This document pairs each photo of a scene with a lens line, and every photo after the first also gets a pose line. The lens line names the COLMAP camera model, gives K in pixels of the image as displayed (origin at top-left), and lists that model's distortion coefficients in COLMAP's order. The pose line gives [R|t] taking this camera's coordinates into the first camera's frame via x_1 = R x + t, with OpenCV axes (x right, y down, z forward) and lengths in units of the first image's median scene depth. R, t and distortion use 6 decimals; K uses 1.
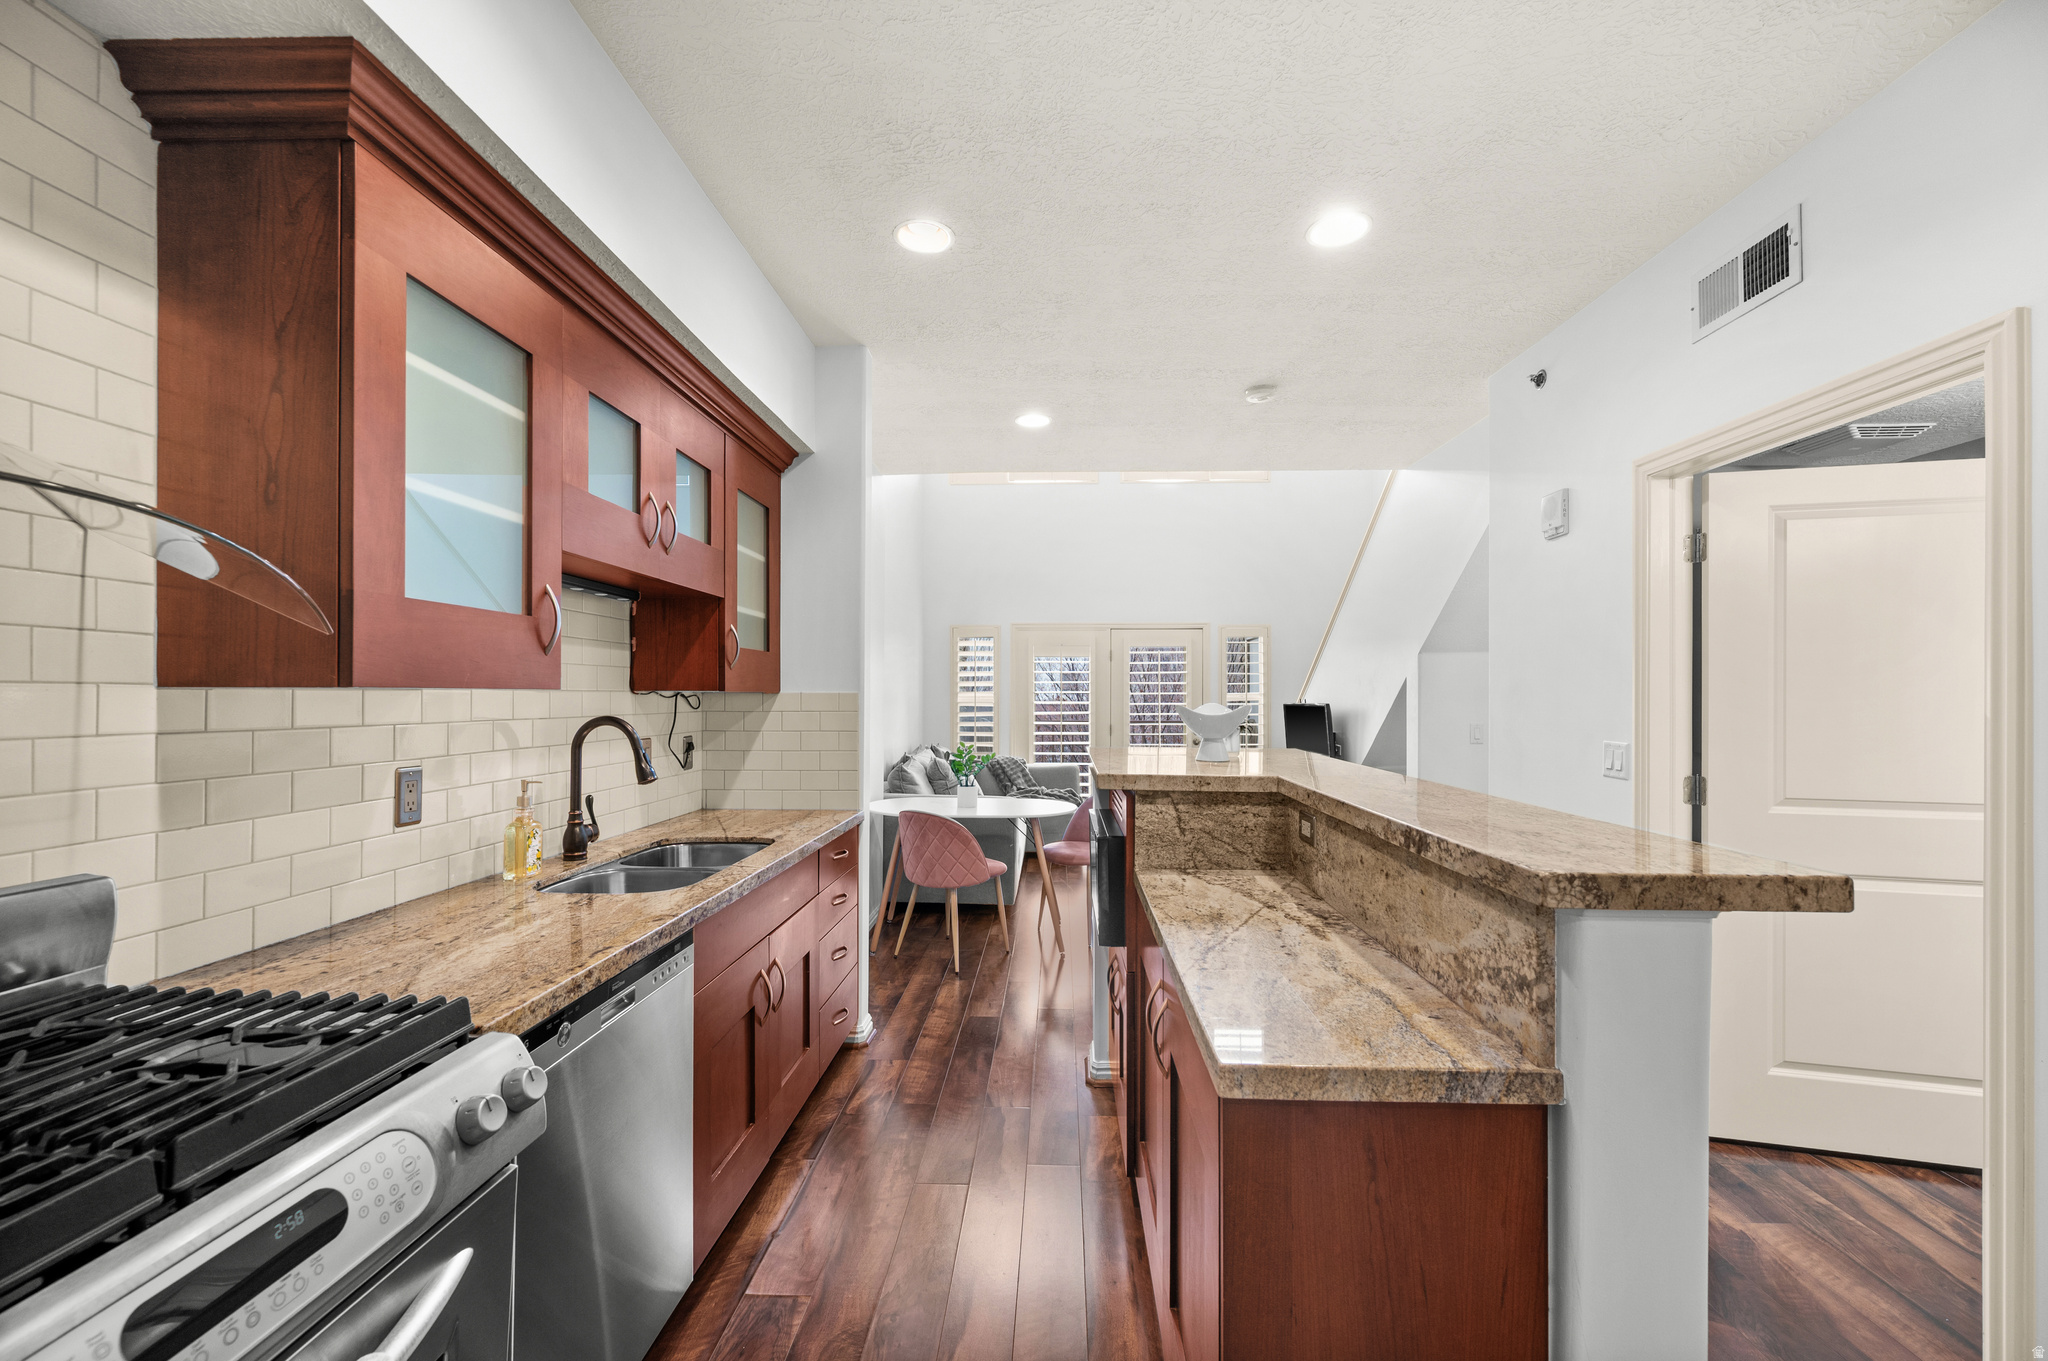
lens RADIAL K [[813.7, 0, 1026.8], [0, 813.7, 693.0], [0, 0, 1]] dist [0.000631, 0.000138]
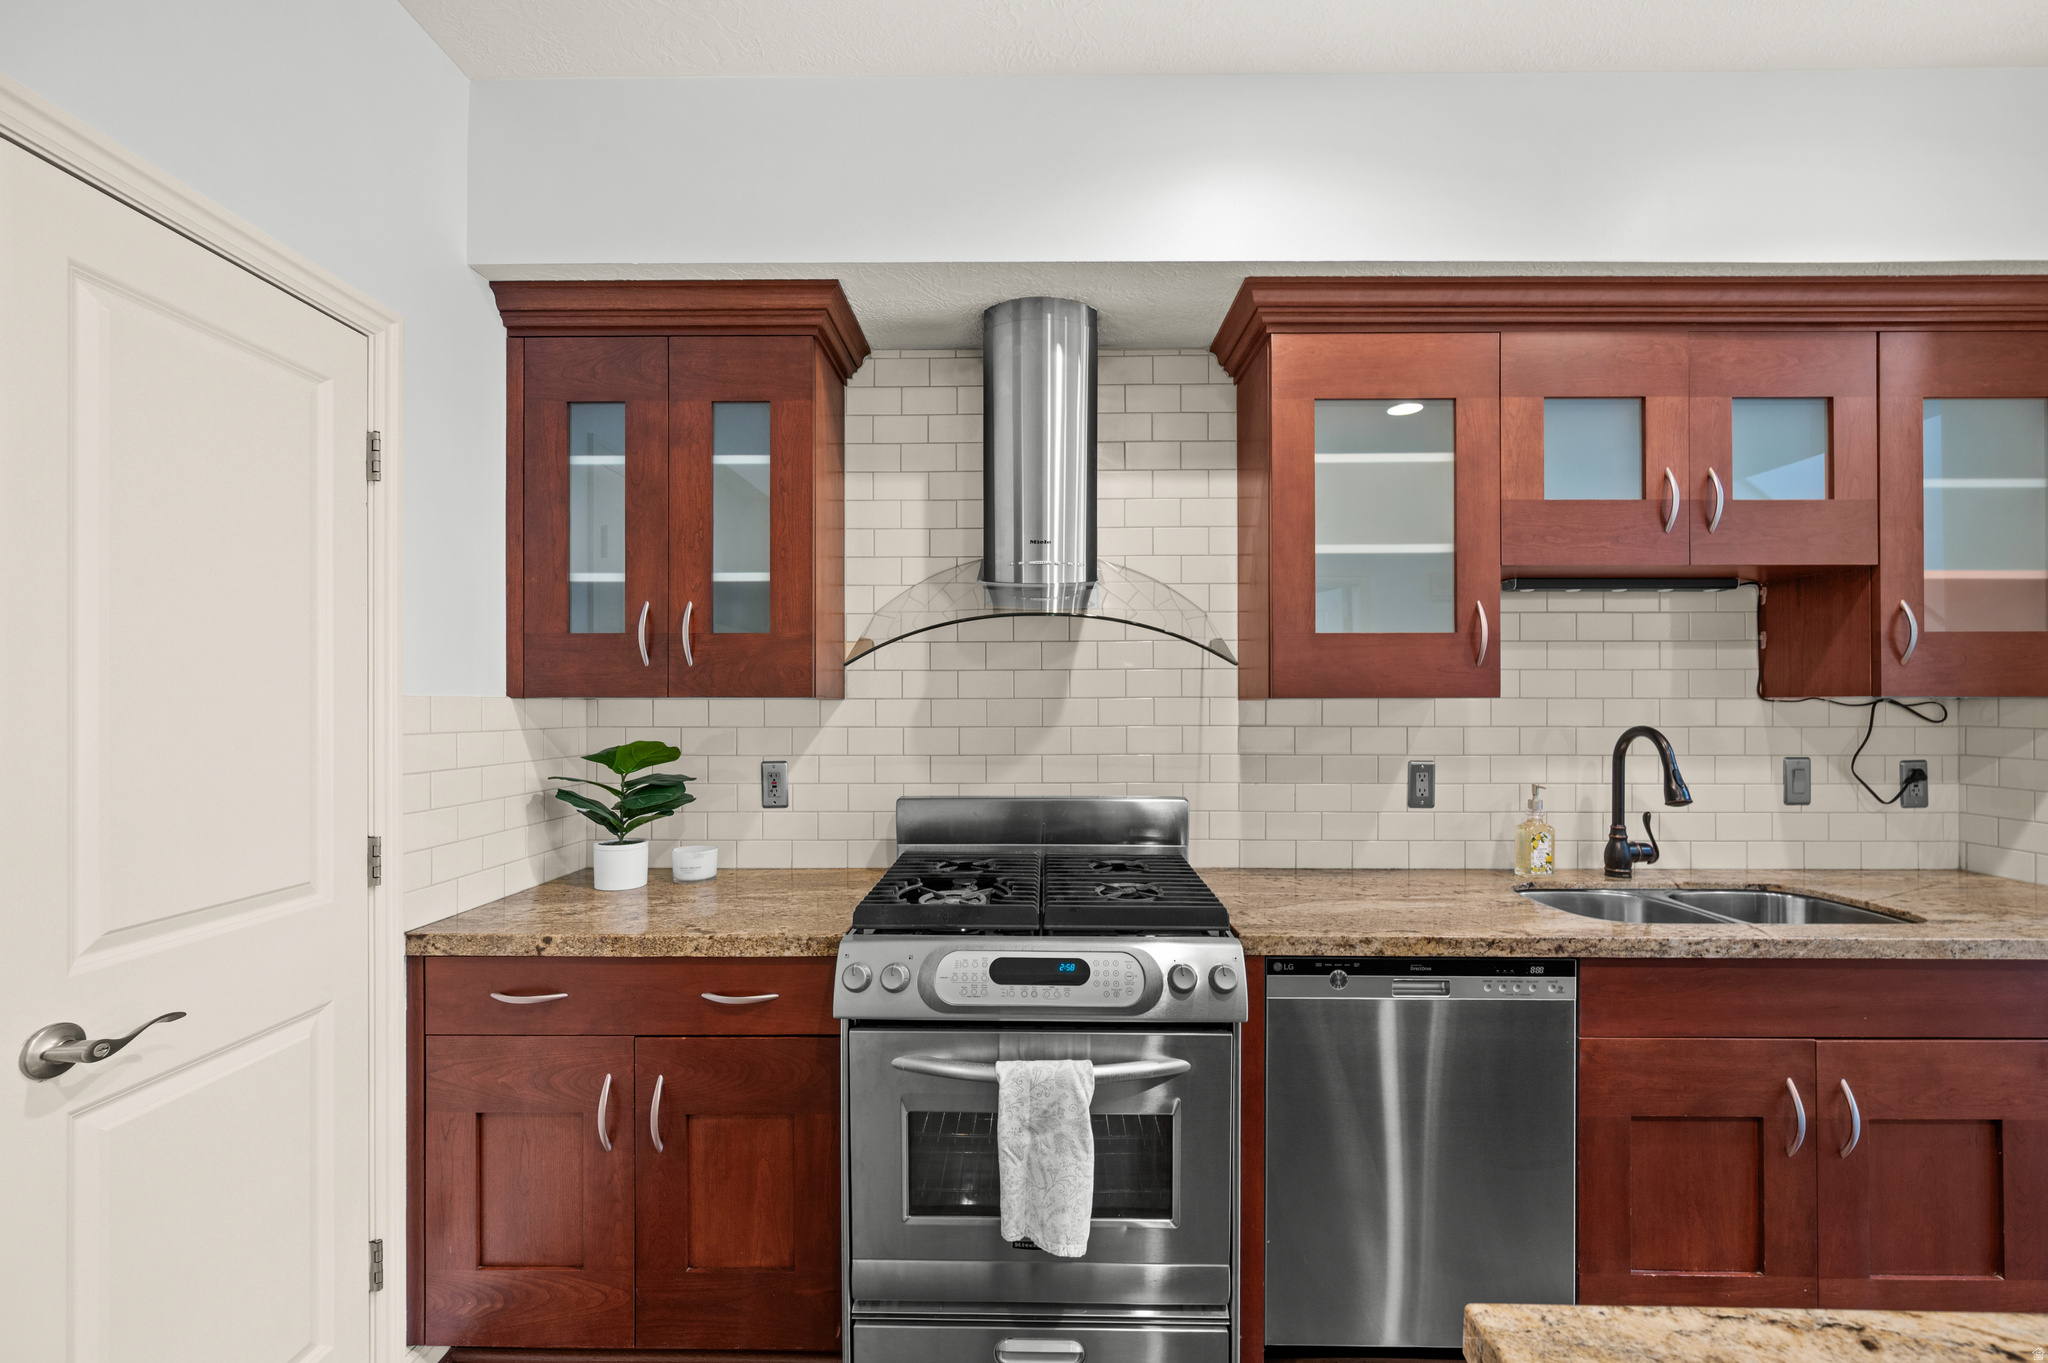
lens RADIAL K [[820.4, 0, 1028.7], [0, 820.4, 700.9], [0, 0, 1]] dist [-0.000816, 0.000168]
pose [[0.026405, -0.003928, -0.999644, 0.472006], [0.004926, 0.999981, -0.003799, 0.000785], [0.999639, -0.004824, 0.026424, 0.359943]]
